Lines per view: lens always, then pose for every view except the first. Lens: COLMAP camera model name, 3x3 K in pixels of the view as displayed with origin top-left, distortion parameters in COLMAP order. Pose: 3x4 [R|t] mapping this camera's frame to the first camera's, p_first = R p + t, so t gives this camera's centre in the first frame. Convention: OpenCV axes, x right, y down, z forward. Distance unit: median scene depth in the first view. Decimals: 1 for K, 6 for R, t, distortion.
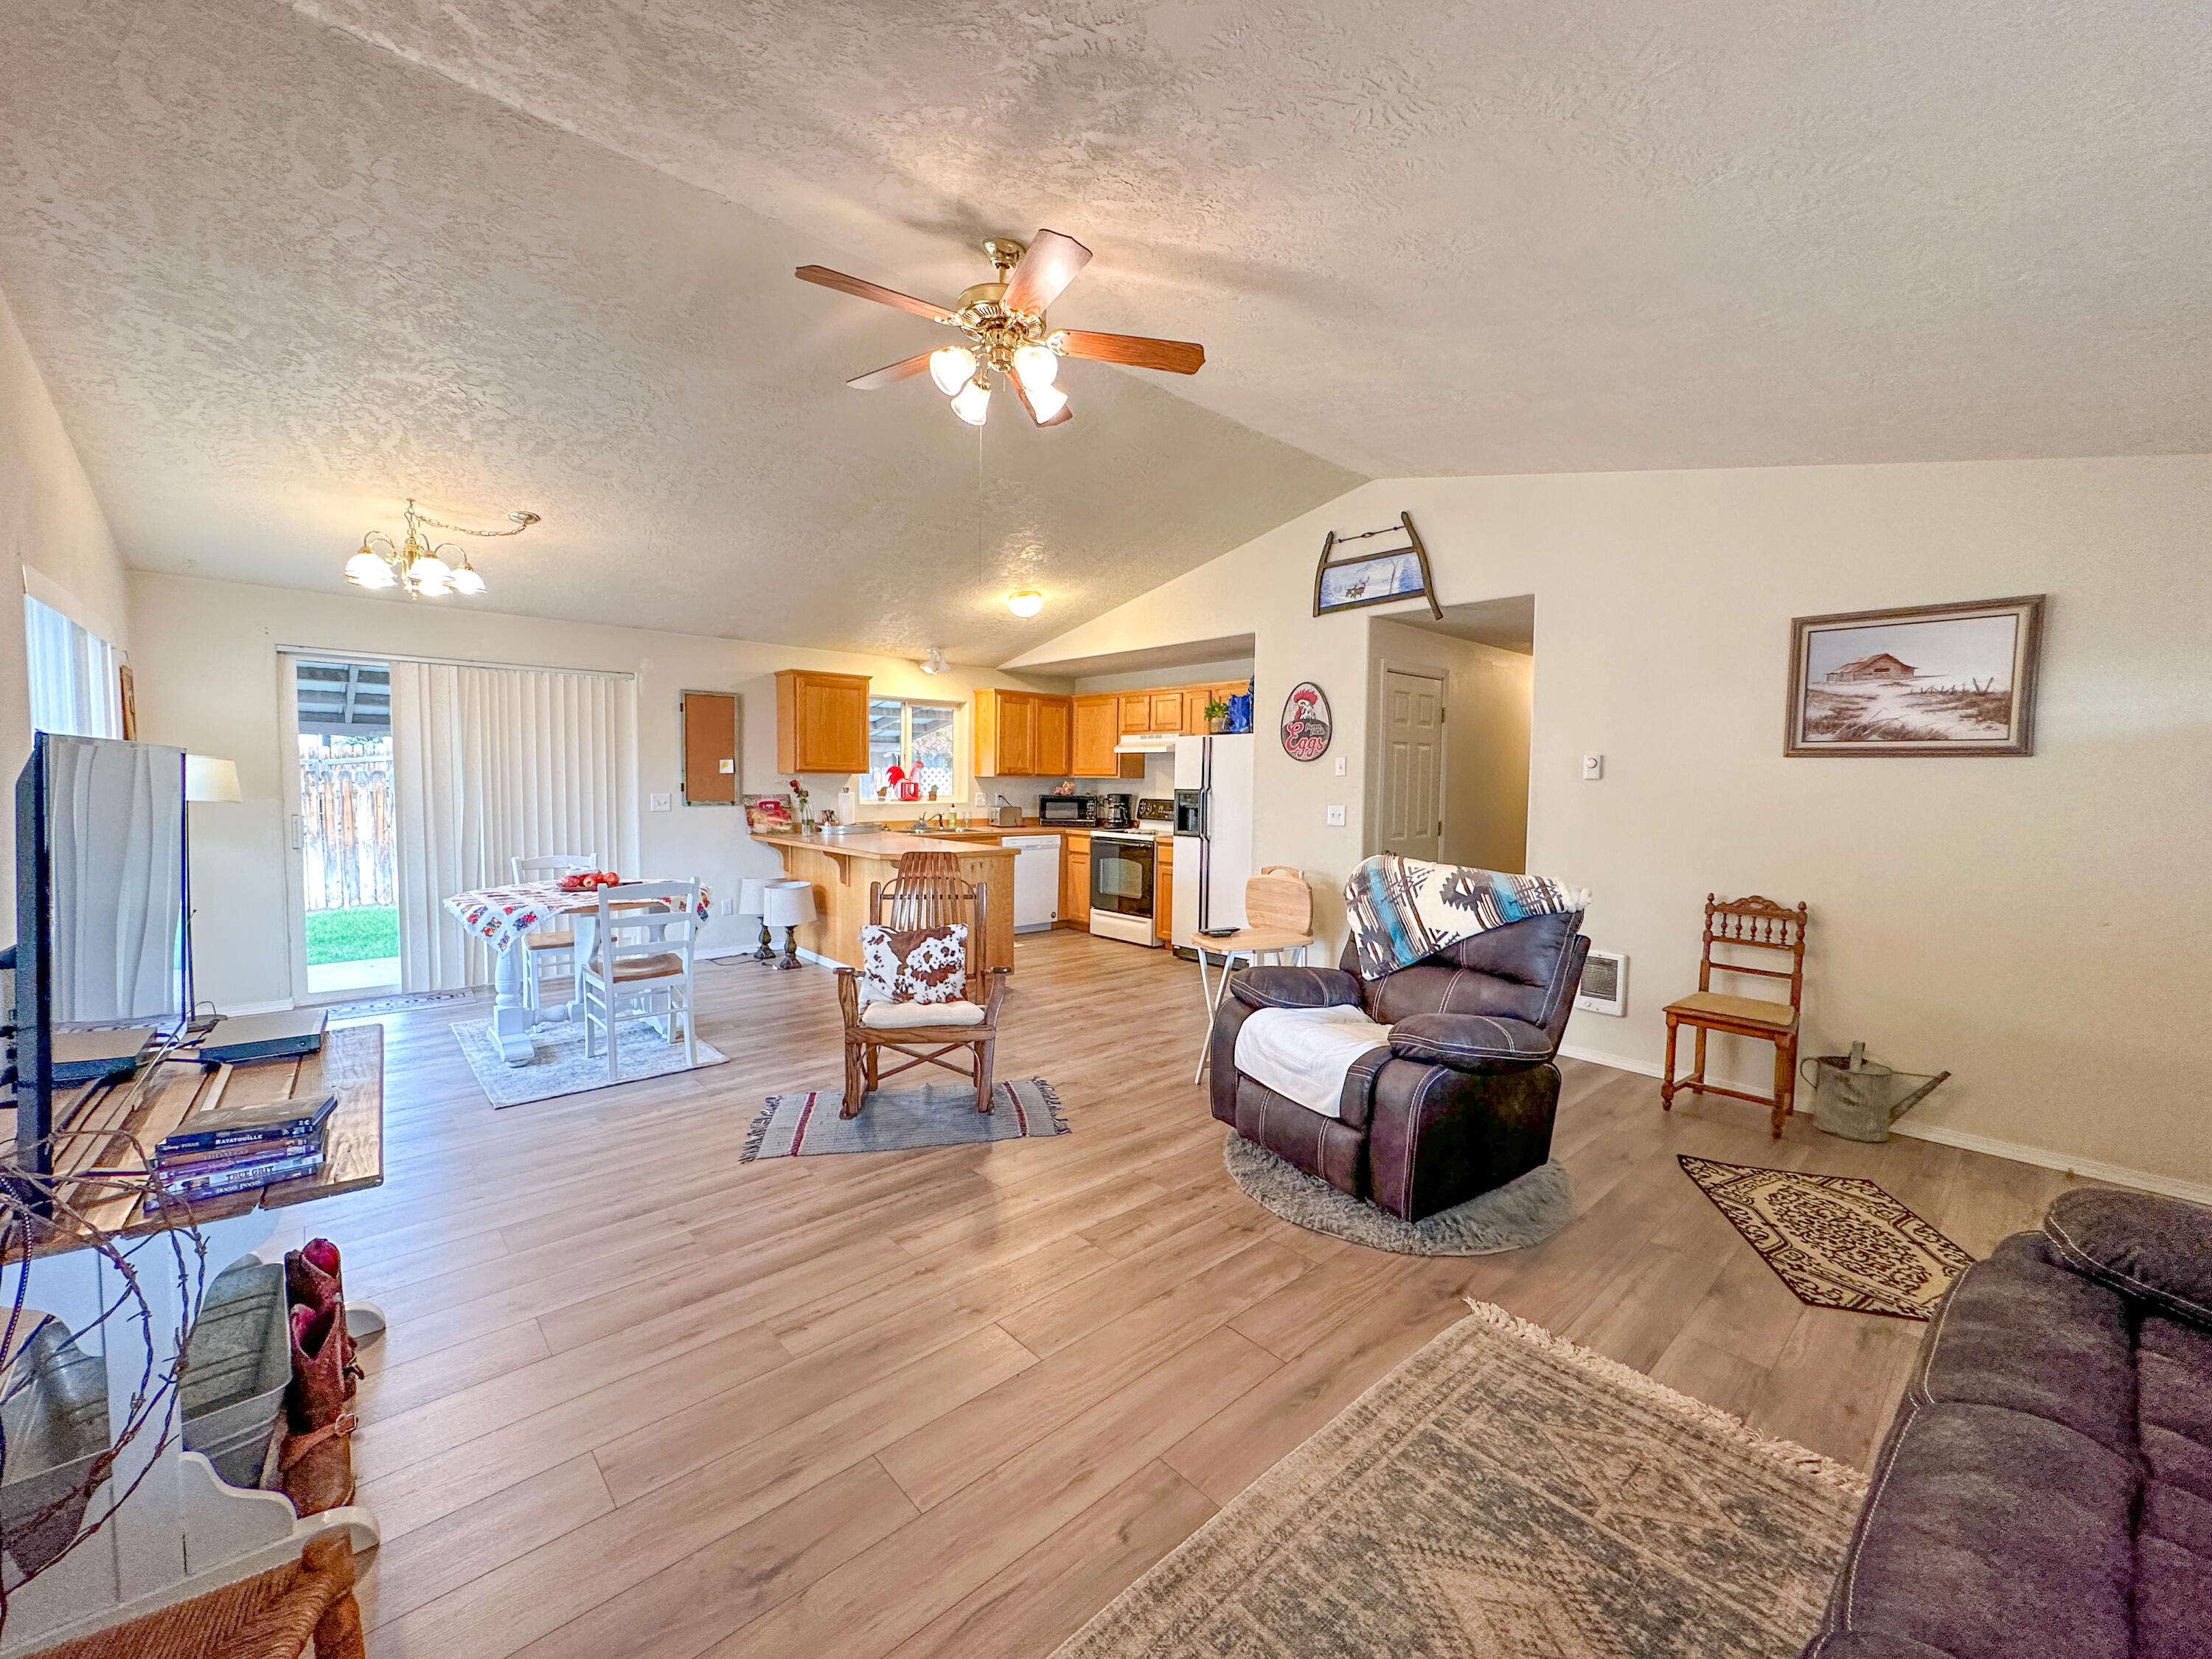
lens RADIAL K [[883.4, 0, 1102.9], [0, 883.4, 827.6], [0, 0, 1]] dist [-0.002628, -0.000815]
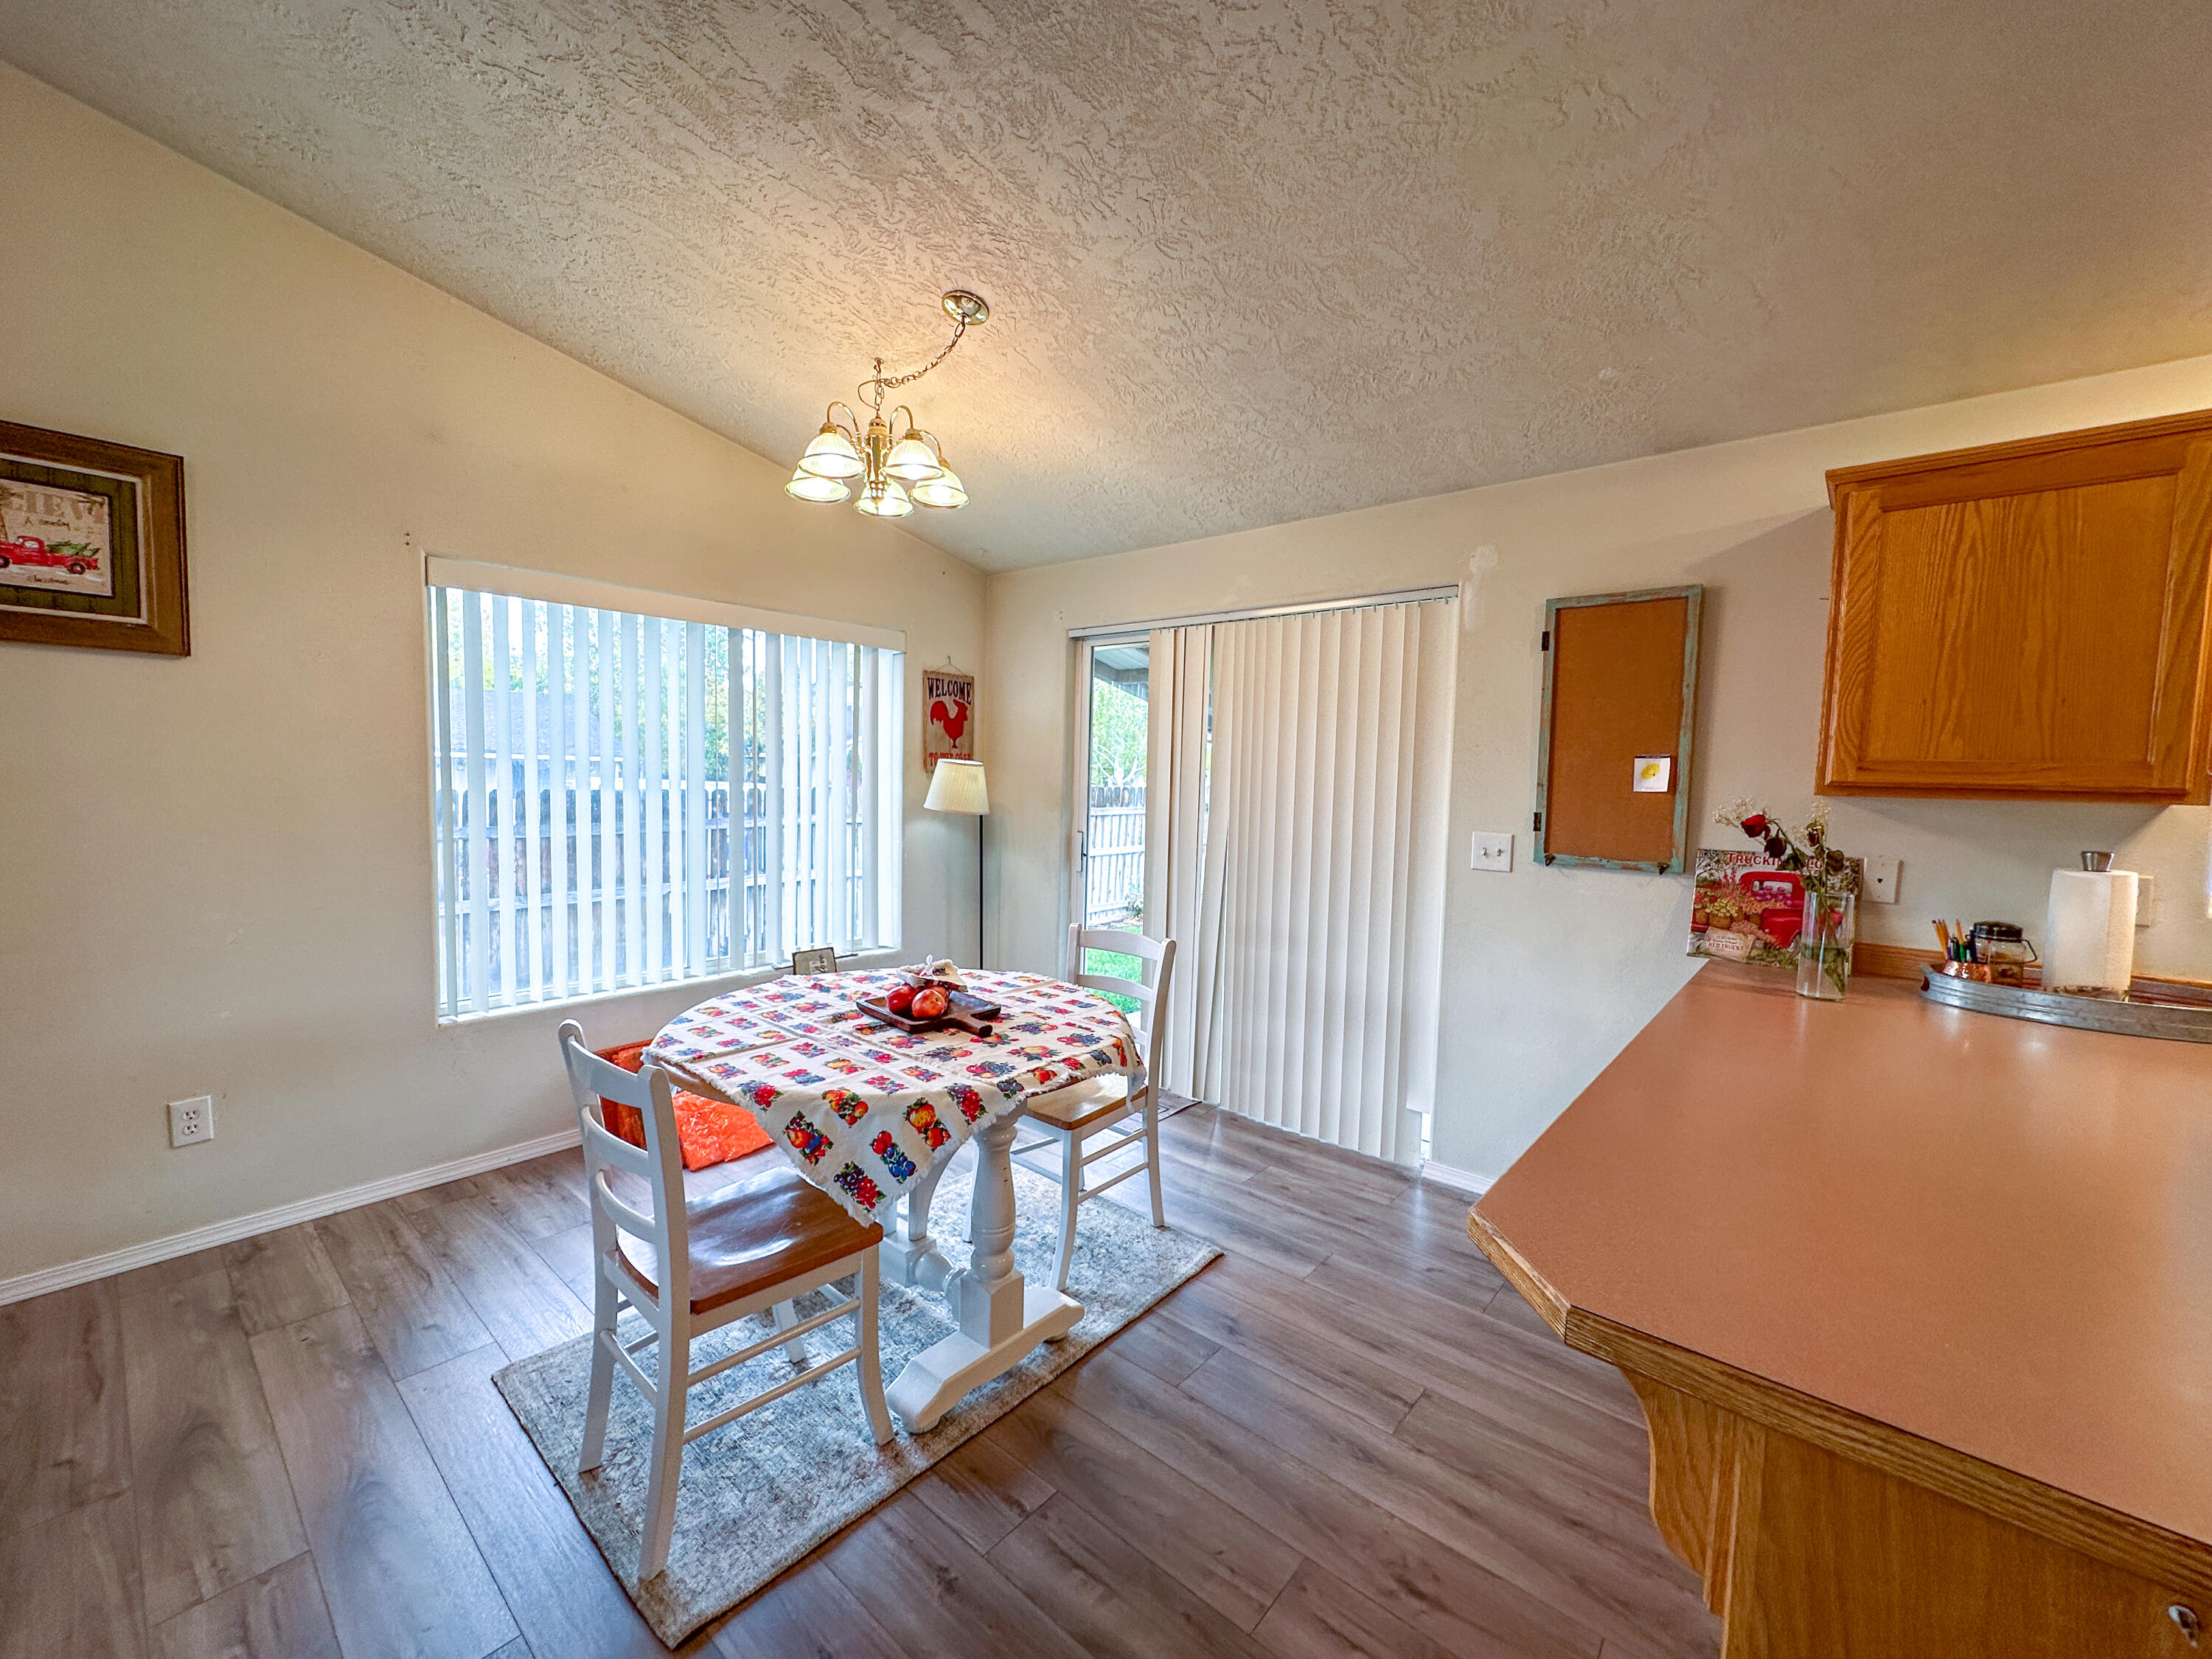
lens RADIAL K [[883.4, 0, 1100.1], [0, 883.4, 825.6], [0, 0, 1]] dist [-0.002628, -0.000815]
pose [[0.118346, 0.049850, -0.991720, -0.050704], [-0.081220, 0.995878, 0.040367, -0.036141], [0.989645, 0.075770, 0.121907, 0.600597]]
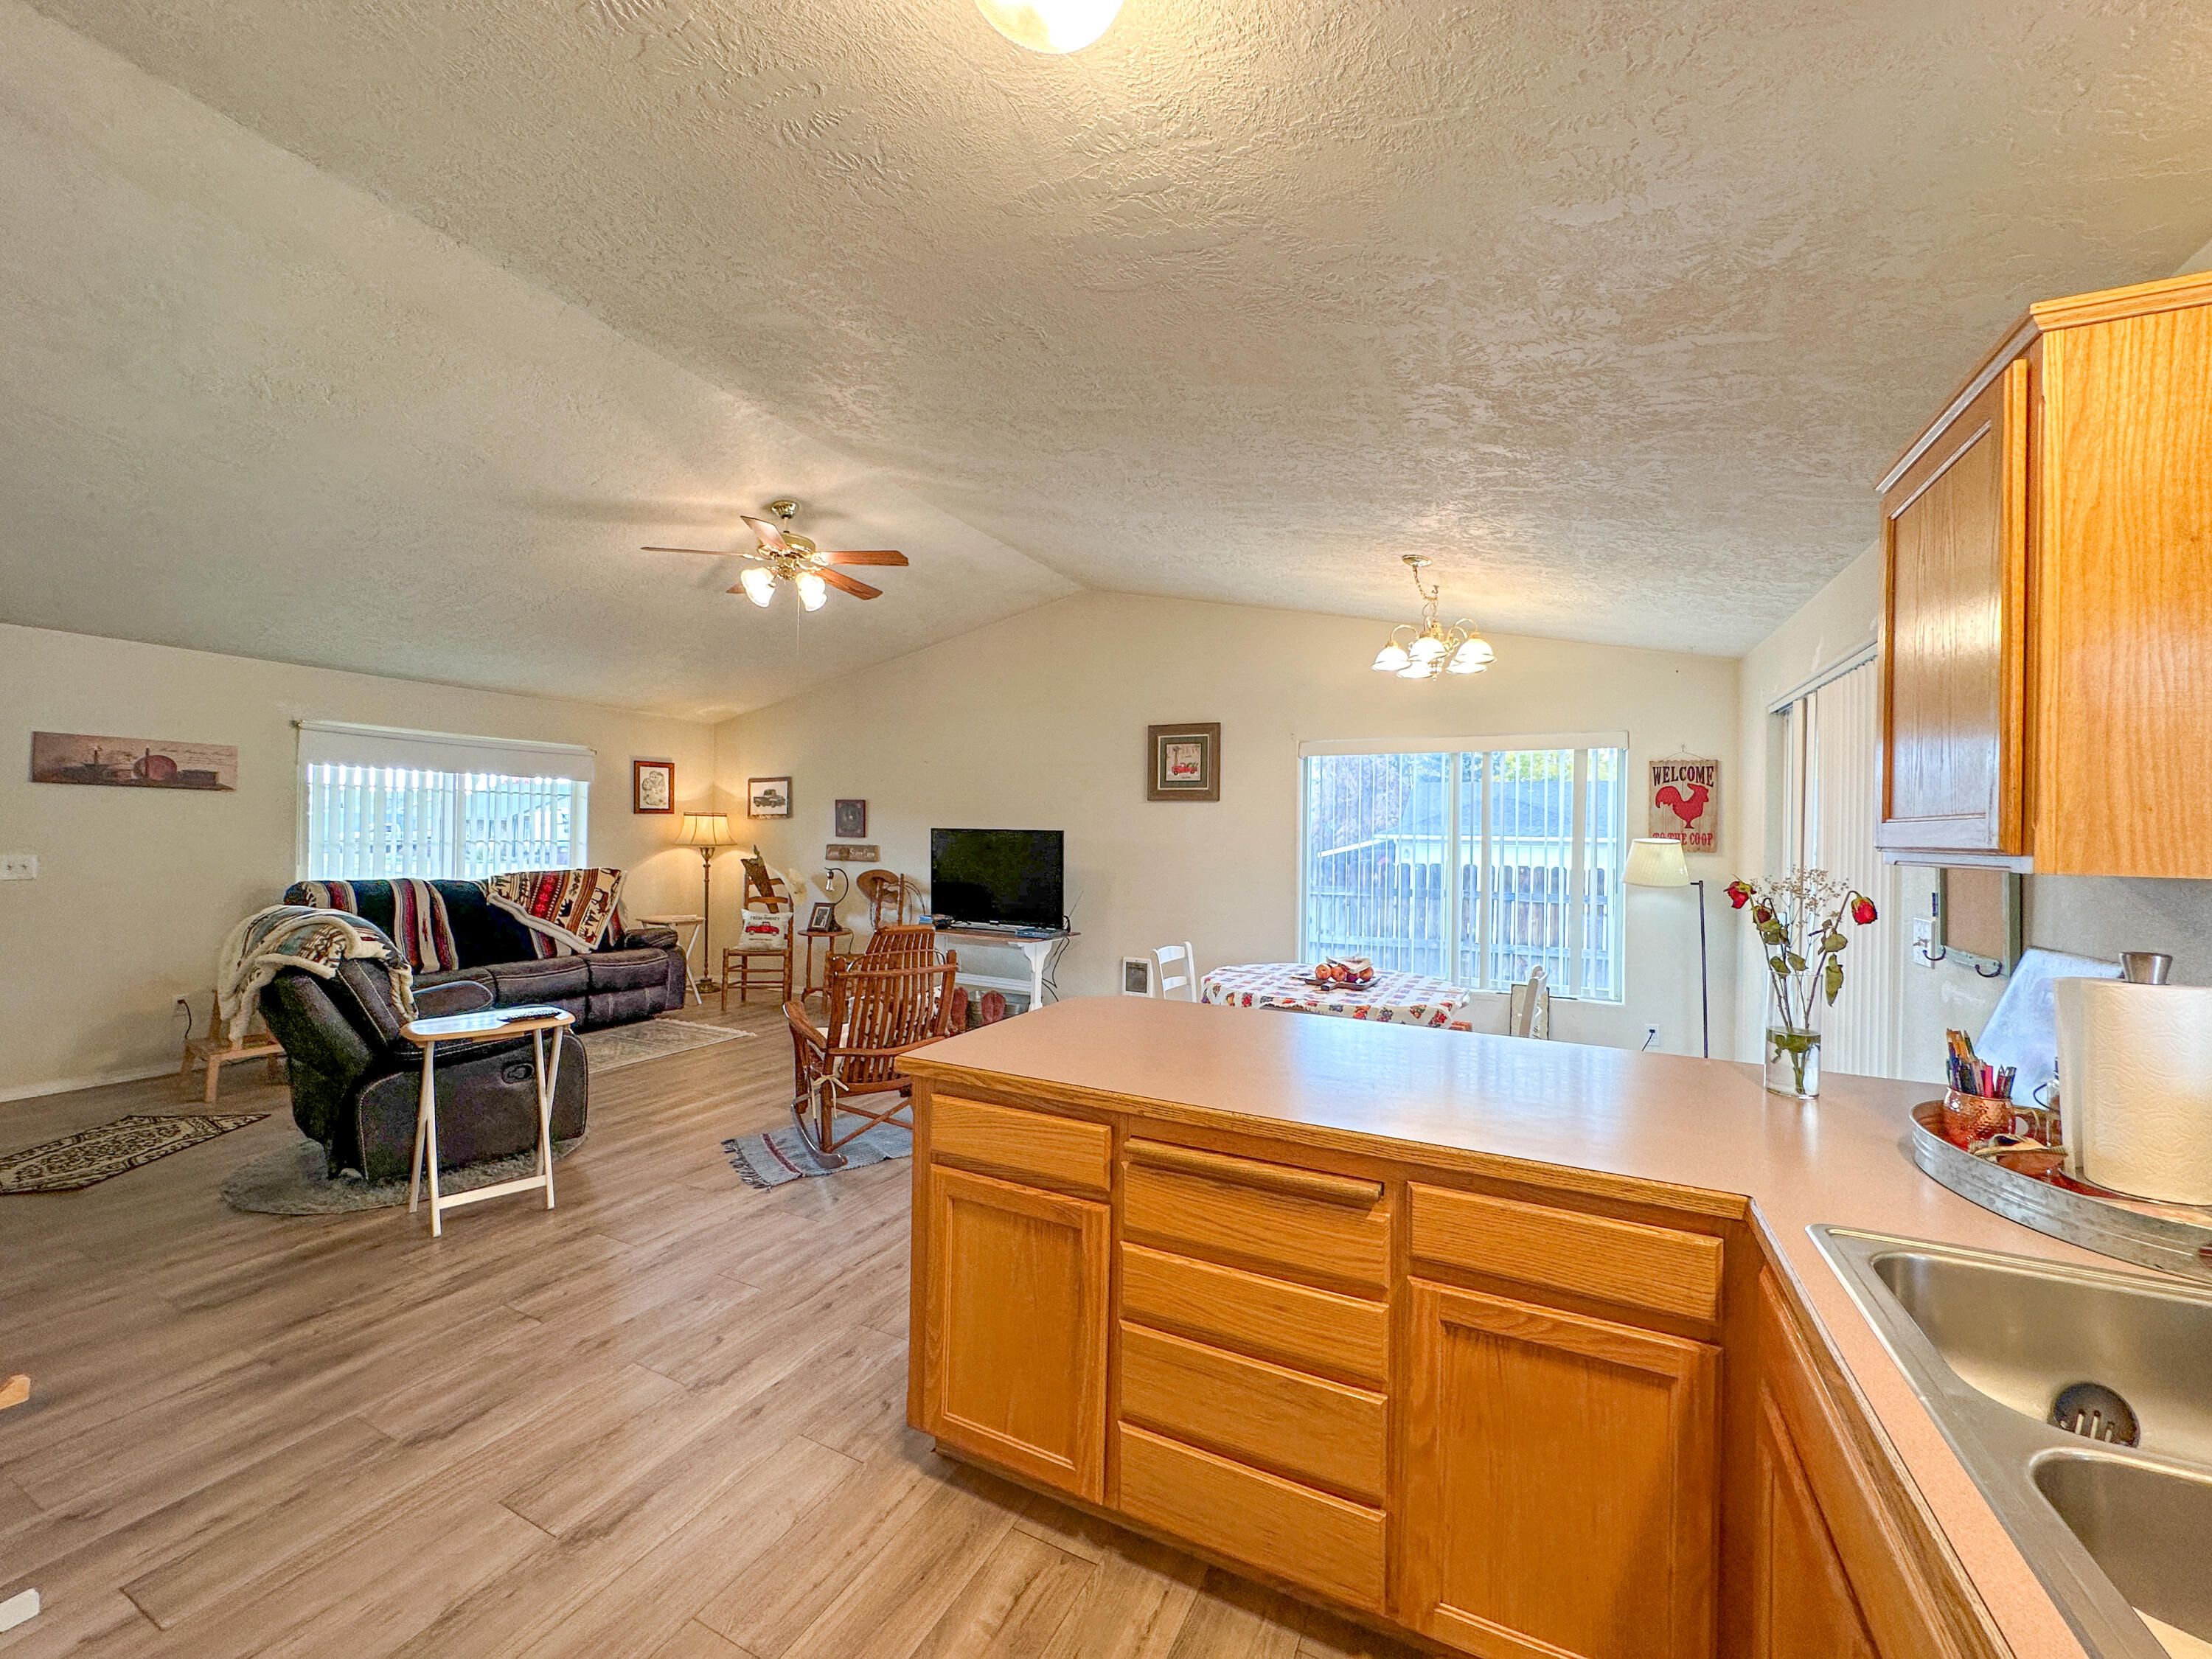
lens RADIAL K [[883.4, 0, 1108.5], [0, 883.4, 832.4], [0, 0, 1]] dist [-0.002628, -0.000815]
pose [[-0.930028, -0.030883, -0.366189, -0.032114], [-0.050688, 0.997719, 0.044591, -0.059192], [0.363976, 0.060032, -0.929471, 0.988362]]
